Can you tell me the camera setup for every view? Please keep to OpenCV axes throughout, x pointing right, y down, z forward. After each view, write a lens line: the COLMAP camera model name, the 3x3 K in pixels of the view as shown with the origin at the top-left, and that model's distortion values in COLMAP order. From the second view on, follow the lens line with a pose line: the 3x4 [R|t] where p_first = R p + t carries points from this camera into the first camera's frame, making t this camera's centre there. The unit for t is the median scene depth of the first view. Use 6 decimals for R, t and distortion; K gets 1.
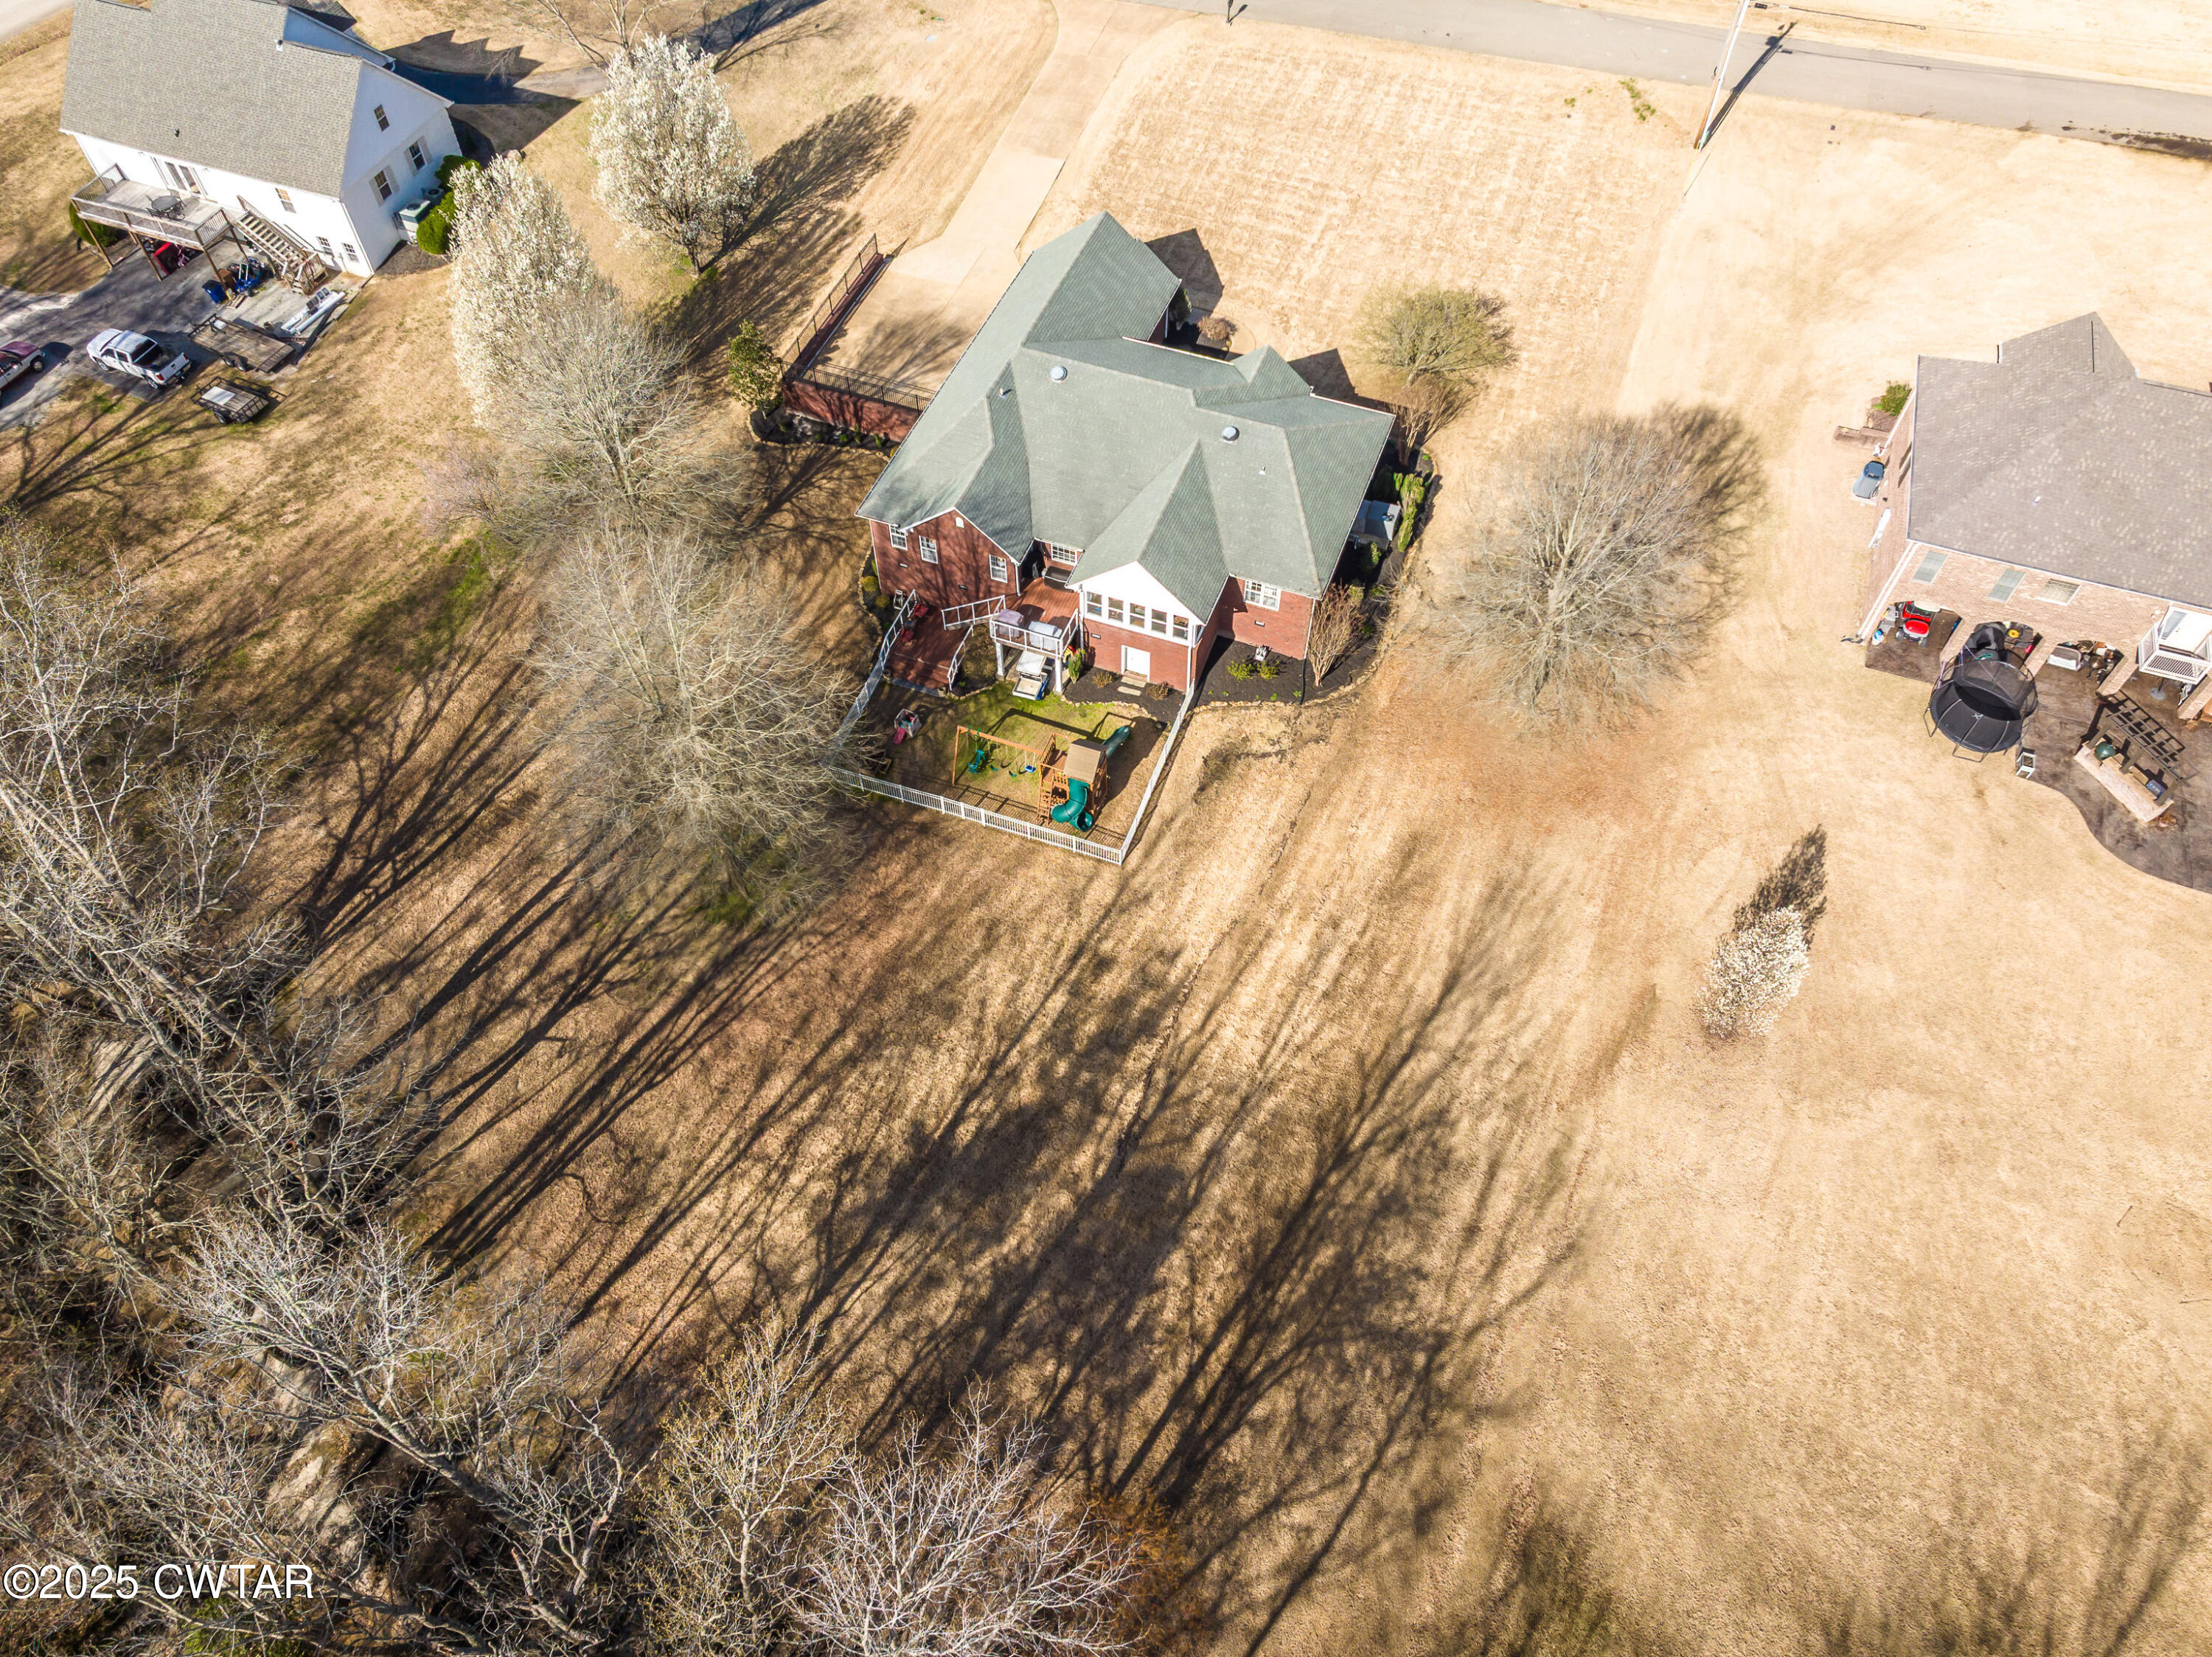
lens RADIAL K [[1518.2, 0, 1106.0], [0, 1518.2, 828.5], [0, 0, 1]] dist [-0.035489, -0.000260]
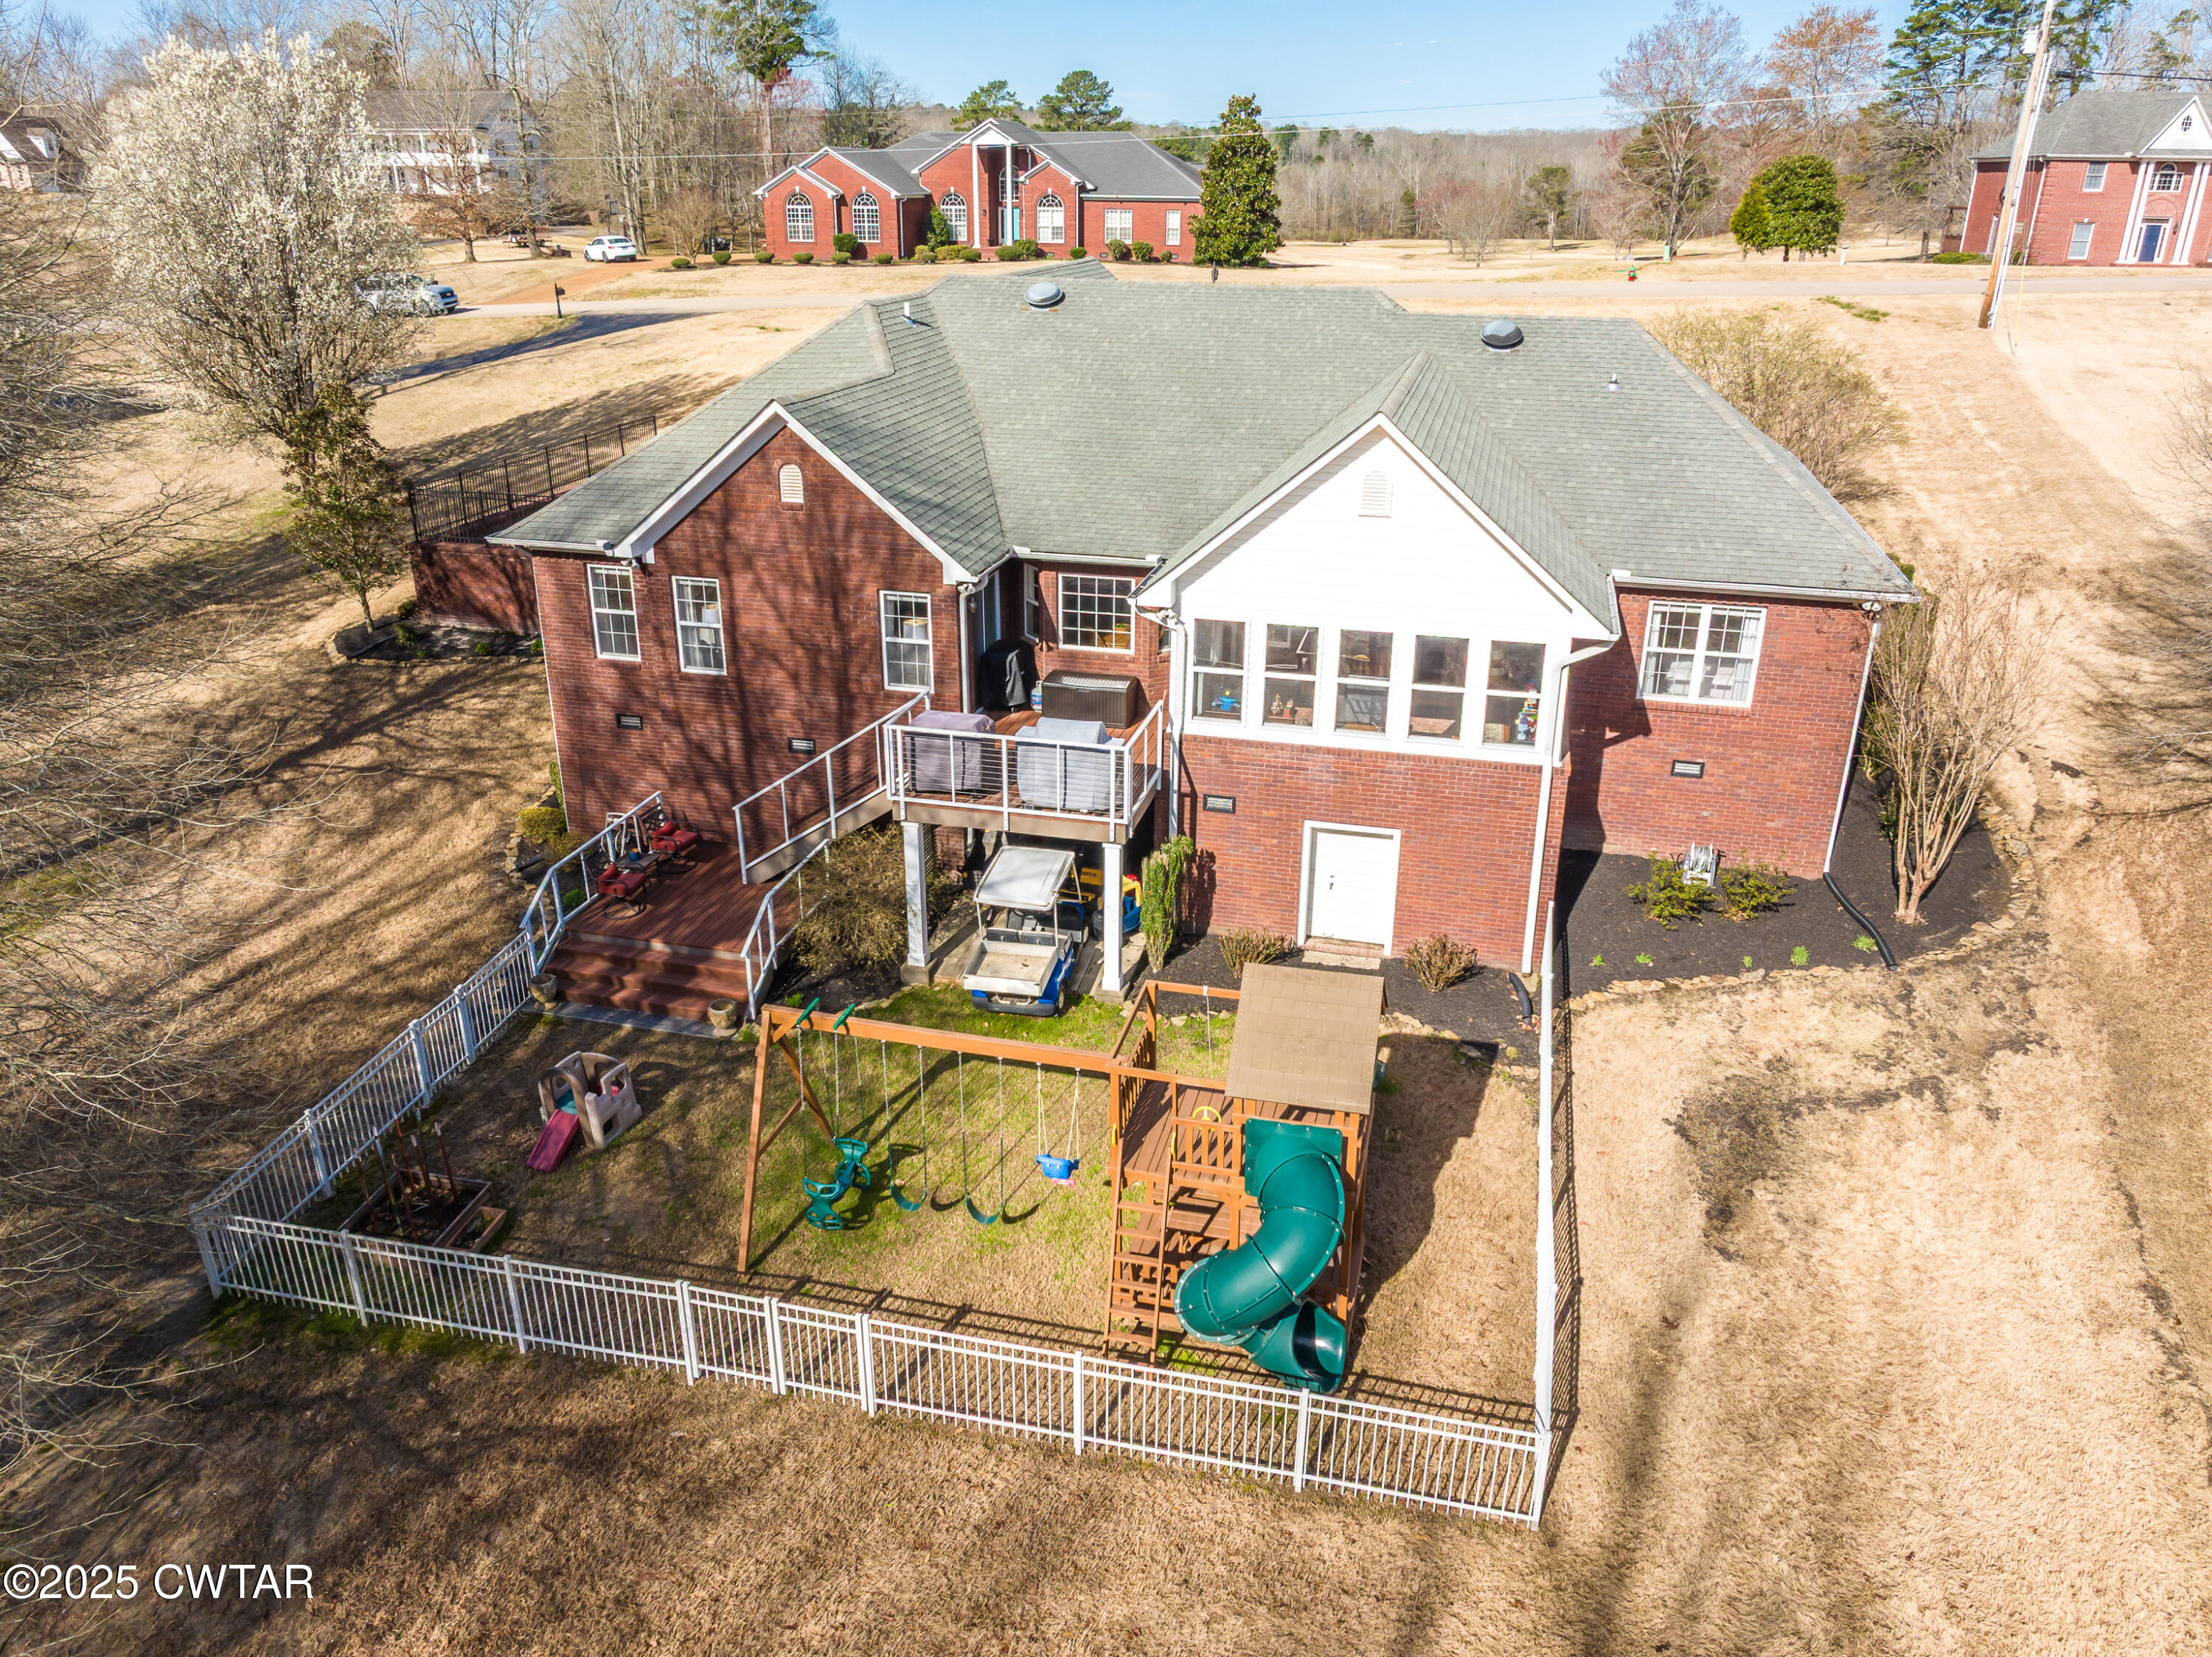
lens RADIAL K [[1518.2, 0, 1106.0], [0, 1518.2, 828.5], [0, 0, 1]] dist [-0.035489, -0.000260]
pose [[0.993863, -0.036379, 0.104467, -0.066509], [0.087662, 0.835010, -0.543208, 0.050231], [-0.067469, 0.549032, 0.833074, 0.769795]]
